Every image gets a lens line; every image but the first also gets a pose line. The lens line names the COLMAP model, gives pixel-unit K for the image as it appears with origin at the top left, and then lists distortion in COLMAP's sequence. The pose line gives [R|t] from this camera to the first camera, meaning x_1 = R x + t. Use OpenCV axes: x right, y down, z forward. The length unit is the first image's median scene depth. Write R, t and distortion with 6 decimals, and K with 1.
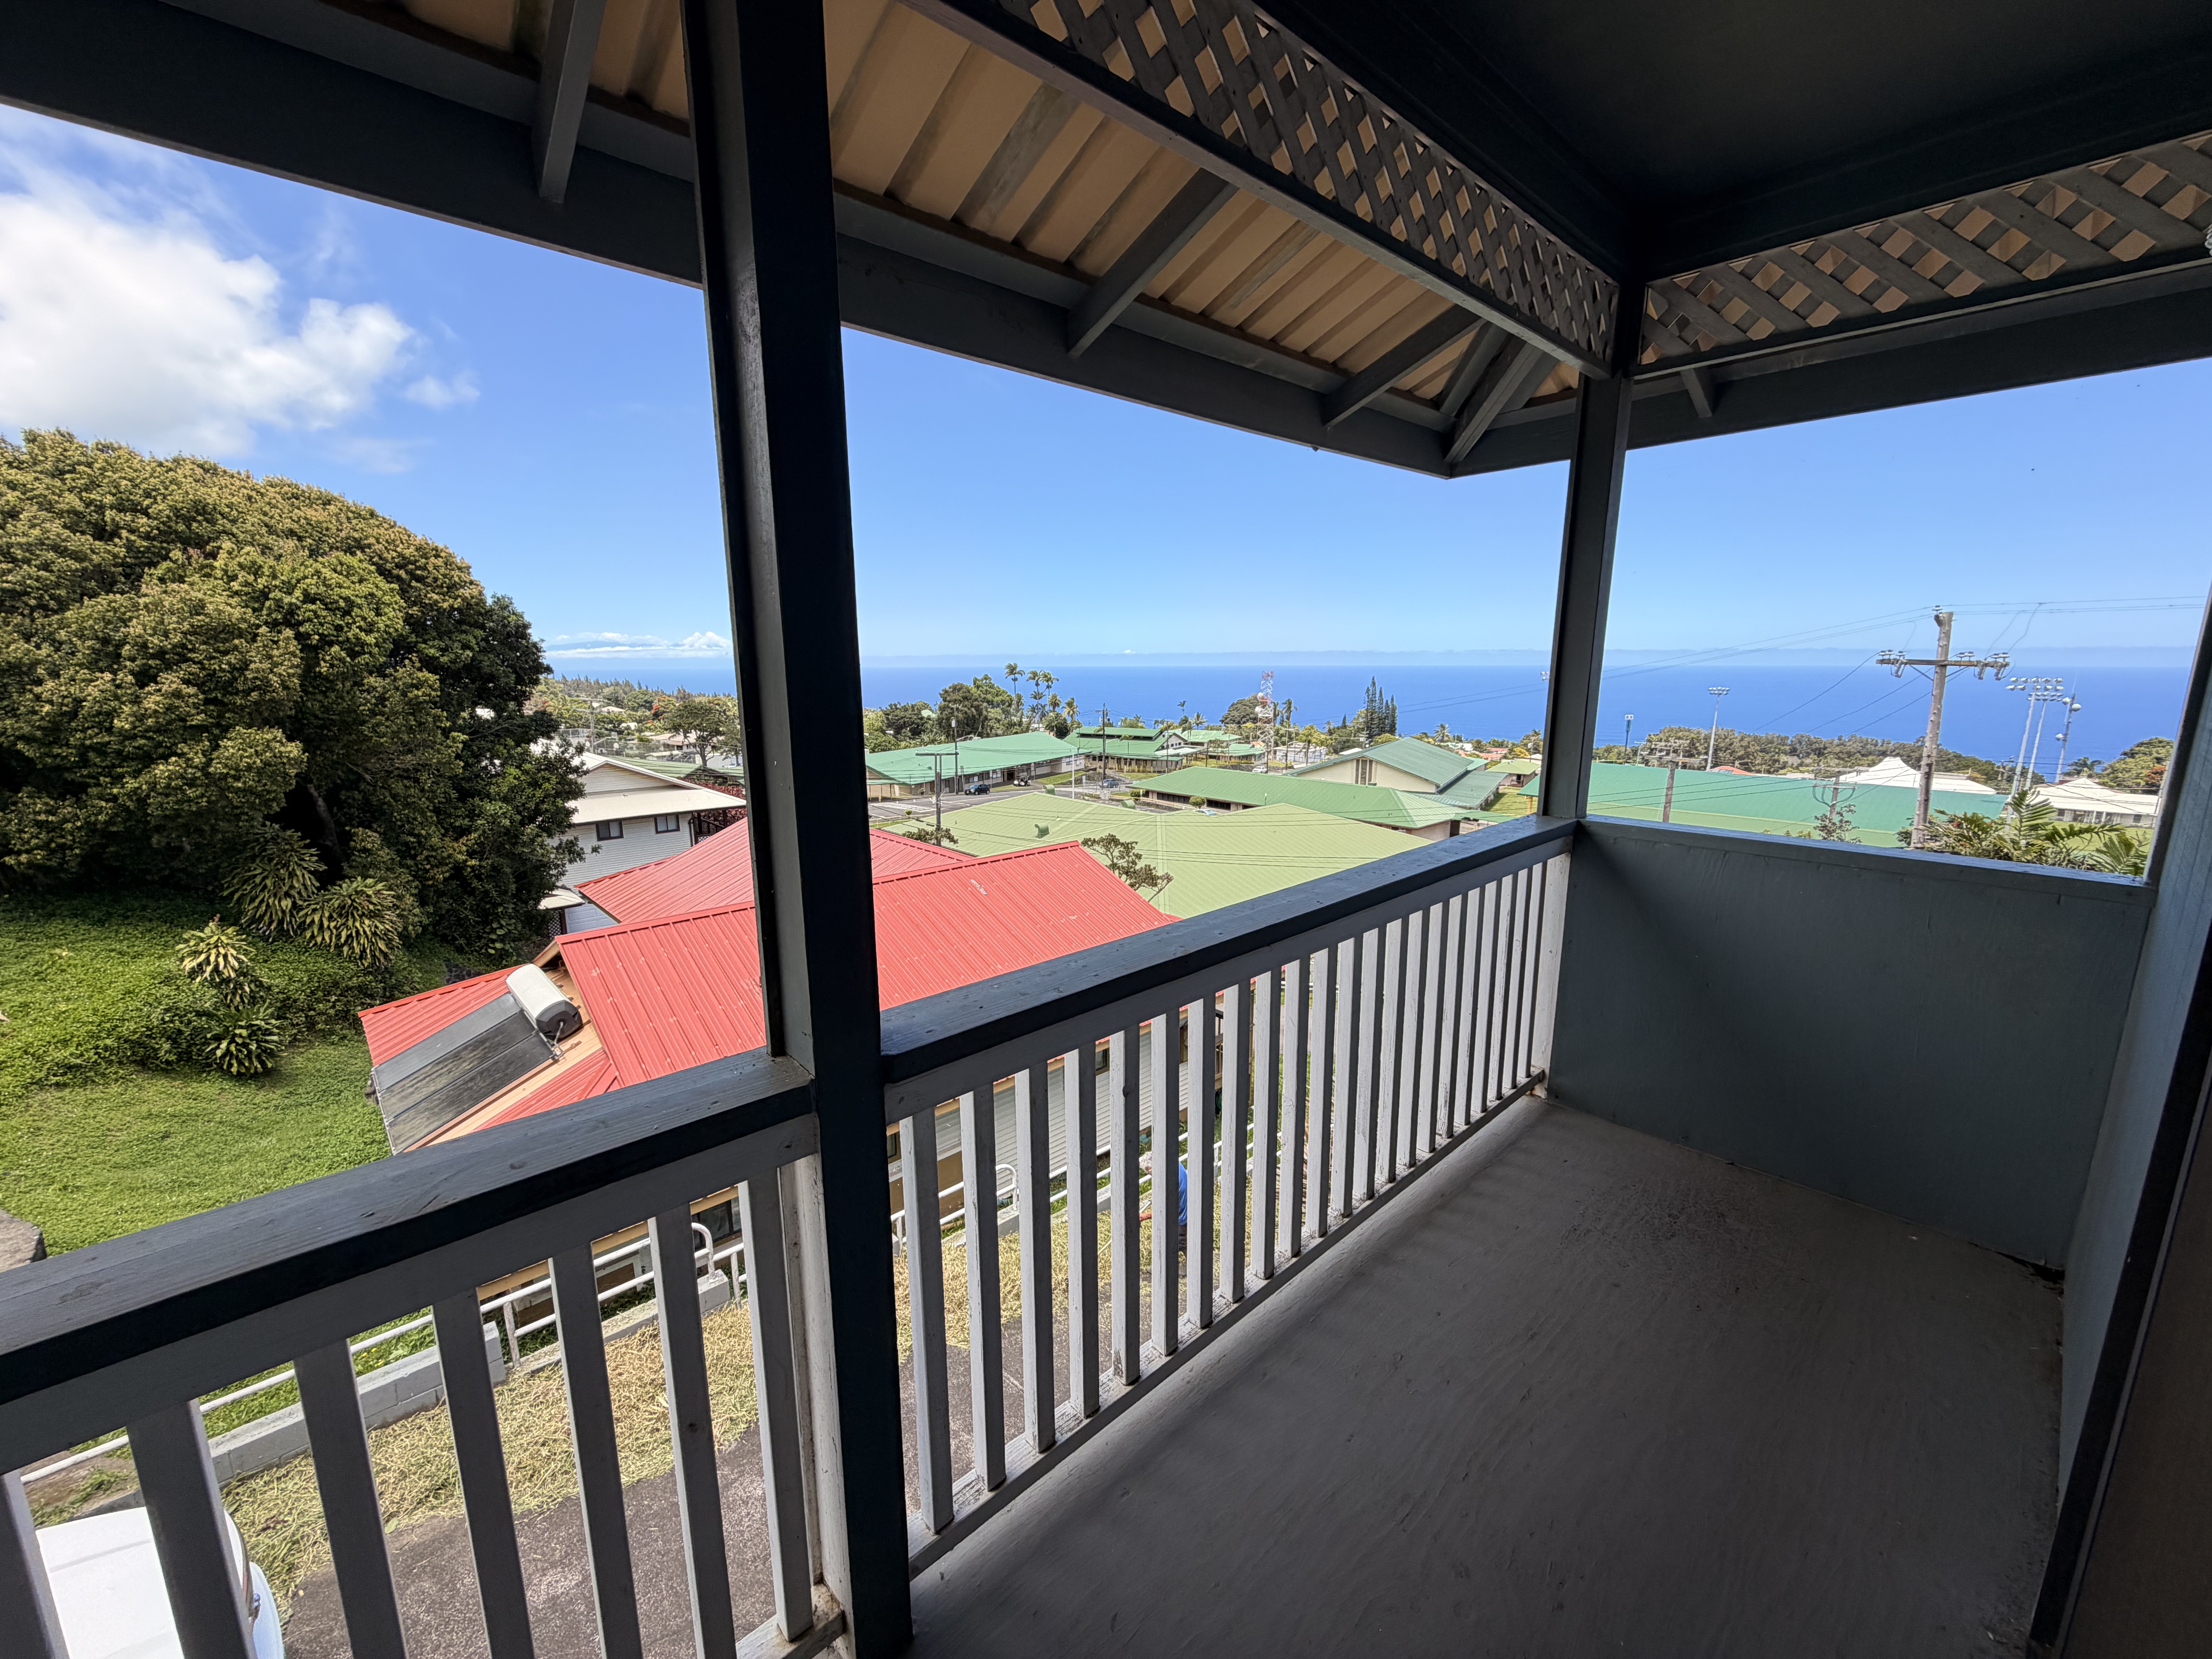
lens RADIAL K [[883.0, 0, 1104.3], [0, 883.0, 829.7], [0, 0, 1]] dist [0.001793, -0.000366]
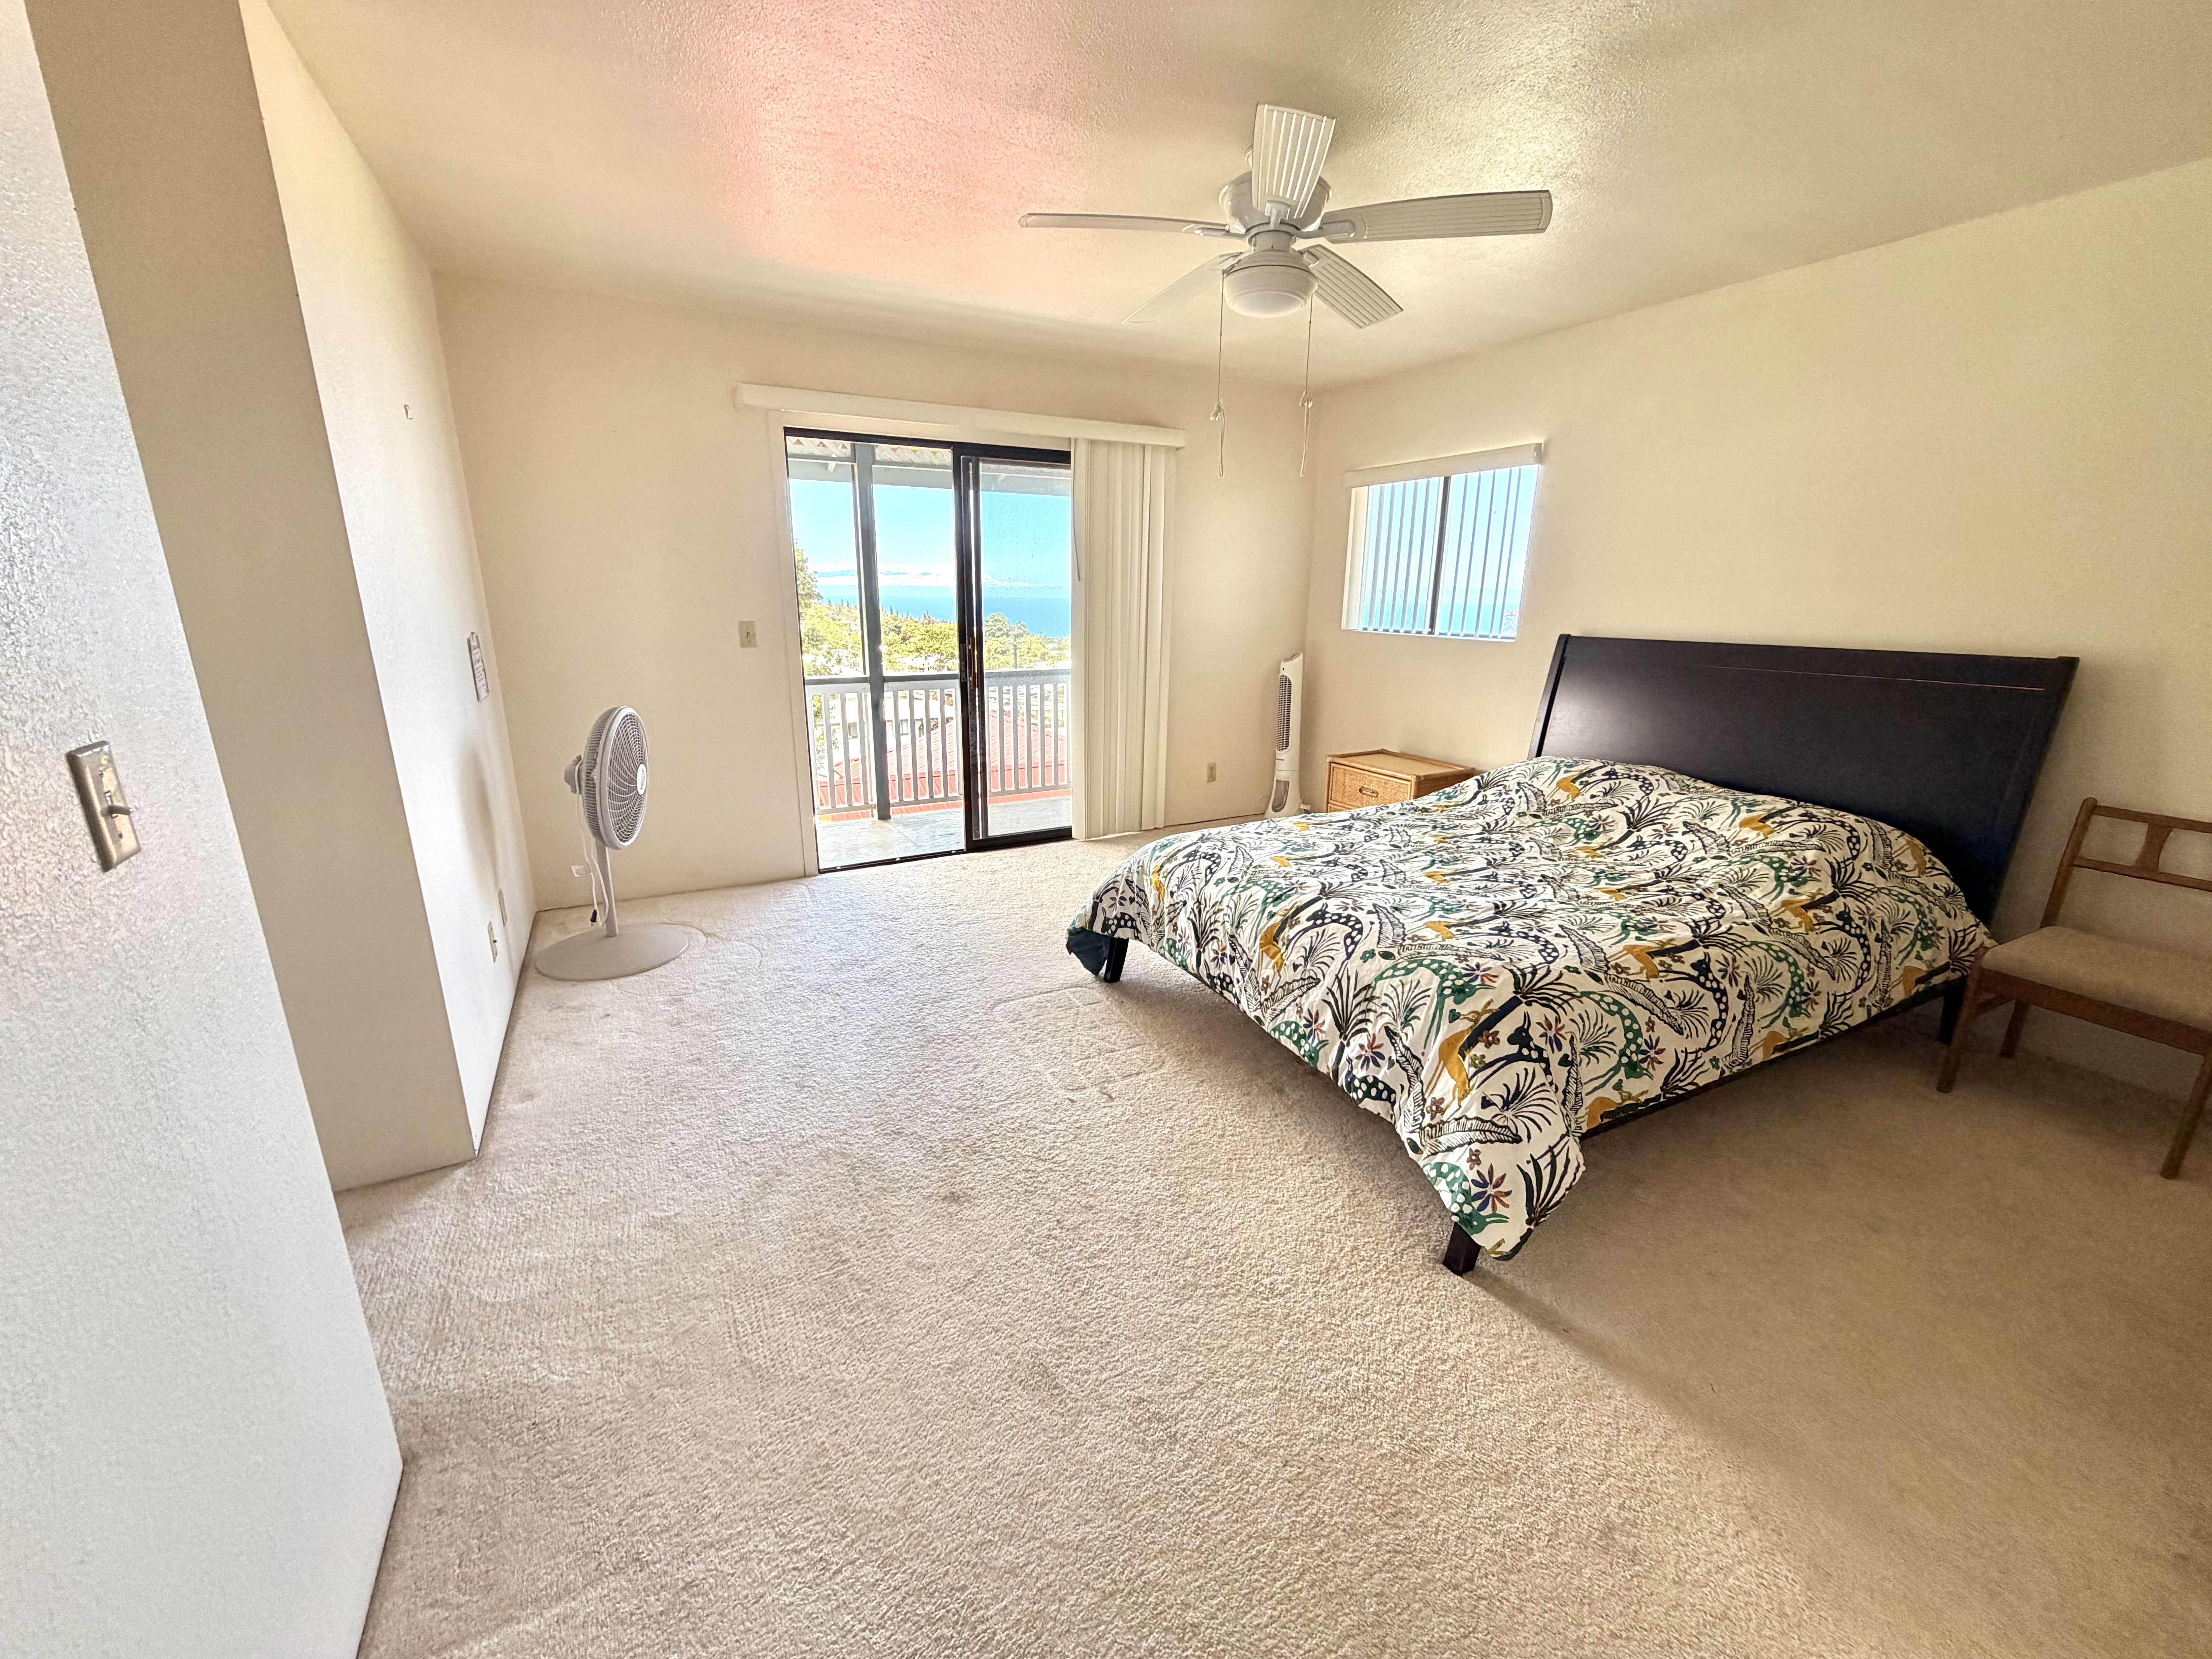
lens RADIAL K [[883.0, 0, 1101.8], [0, 883.0, 835.2], [0, 0, 1]] dist [0.001793, -0.000366]
pose [[0.968299, 0.081488, -0.236128, 0.450358], [-0.062563, 0.994279, 0.086572, 0.121422], [0.241832, -0.069055, 0.967858, -0.751309]]
